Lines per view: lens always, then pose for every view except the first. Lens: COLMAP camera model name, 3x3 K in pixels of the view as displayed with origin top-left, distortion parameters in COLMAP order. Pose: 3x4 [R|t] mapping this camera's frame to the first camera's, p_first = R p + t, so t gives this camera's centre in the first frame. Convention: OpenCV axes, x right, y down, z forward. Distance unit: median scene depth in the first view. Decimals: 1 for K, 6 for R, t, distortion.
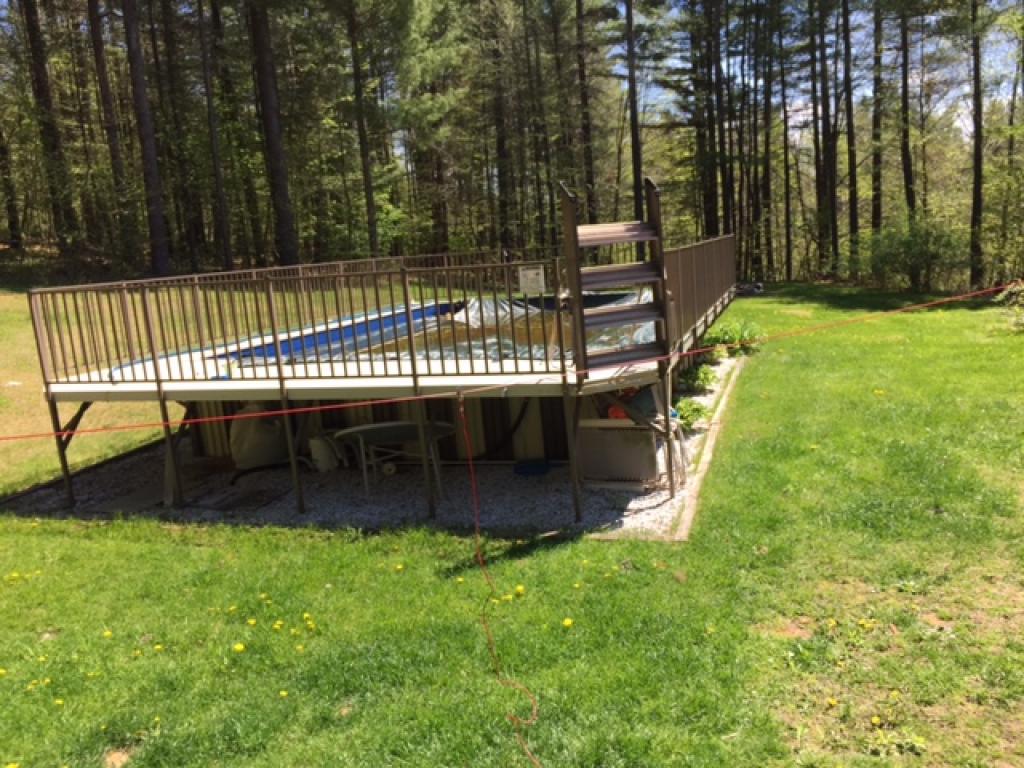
lens RADIAL K [[836.8, 0, 555.8], [0, 836.8, 380.6], [0, 0, 1]] dist [-0.001840, 0.000881]
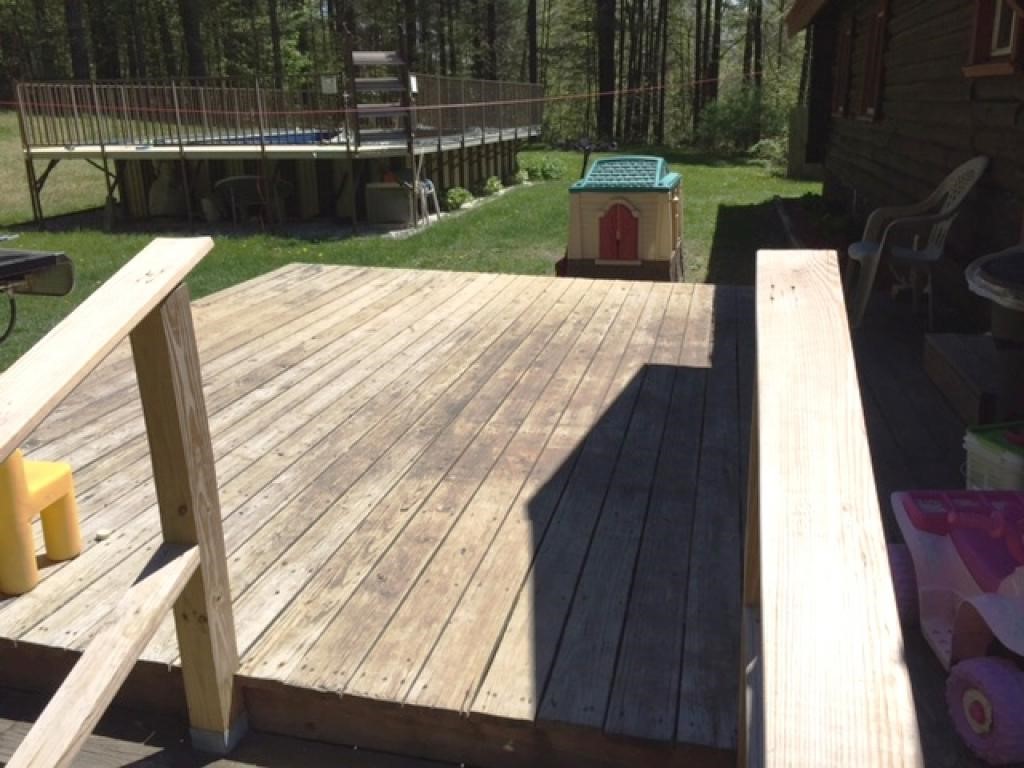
lens RADIAL K [[849.6, 0, 490.9], [0, 849.6, 384.7], [0, 0, 1]] dist [-0.003440, -0.038386]
pose [[0.998118, 0.057075, 0.022408, 0.072138], [-0.059778, 0.987109, 0.148465, 0.049839], [-0.013646, -0.149525, 0.988664, -0.192737]]
